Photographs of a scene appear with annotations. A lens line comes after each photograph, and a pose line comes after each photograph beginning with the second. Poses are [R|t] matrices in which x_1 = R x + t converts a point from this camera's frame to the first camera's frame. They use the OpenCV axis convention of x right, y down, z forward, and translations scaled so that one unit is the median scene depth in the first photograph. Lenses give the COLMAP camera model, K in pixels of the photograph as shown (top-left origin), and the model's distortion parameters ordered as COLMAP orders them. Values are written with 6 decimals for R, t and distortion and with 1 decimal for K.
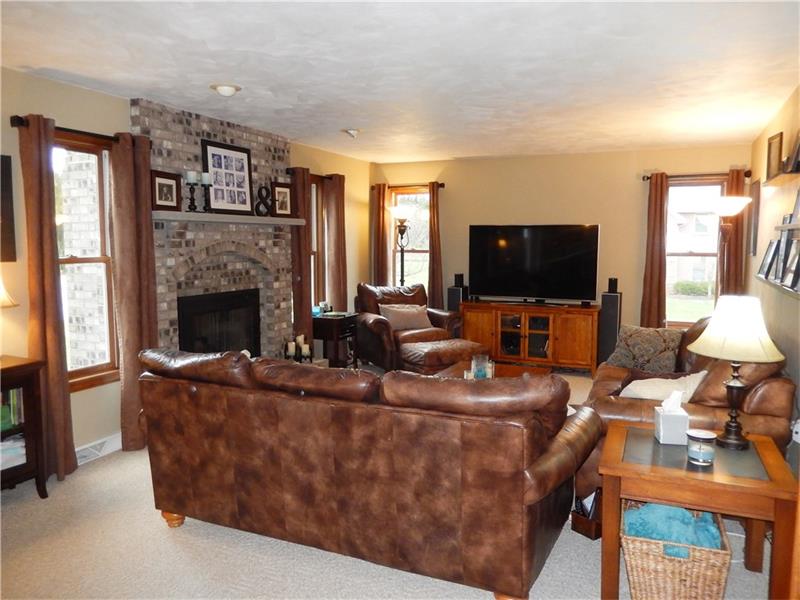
lens RADIAL K [[597.1, 0, 400.5], [0, 597.1, 290.7], [0, 0, 1]] dist [-0.002687, -0.002492]
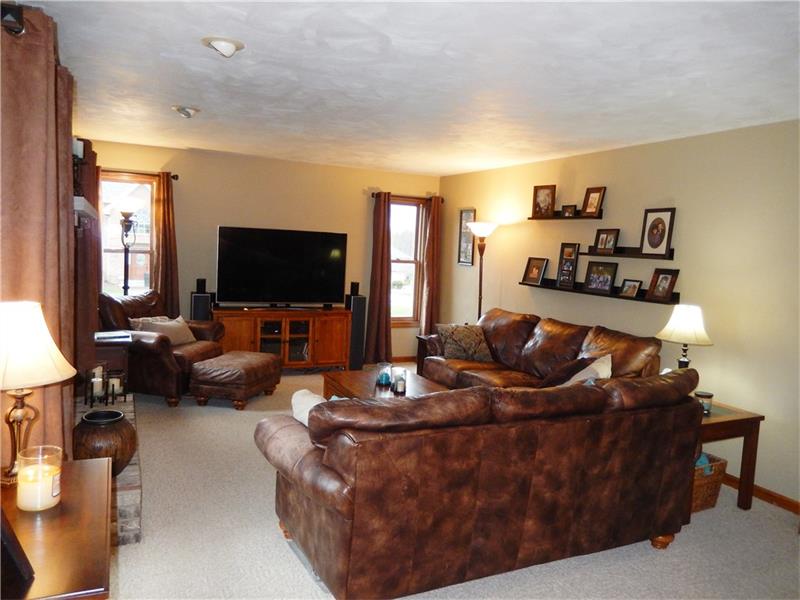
lens RADIAL K [[596.5, 0, 398.4], [0, 596.5, 297.0], [0, 0, 1]] dist [0.013863, -0.005934]
pose [[0.655672, -0.034136, 0.754274, -0.989379], [0.016020, 0.999382, 0.031303, -0.062166], [-0.754876, -0.008441, 0.655814, 0.471938]]
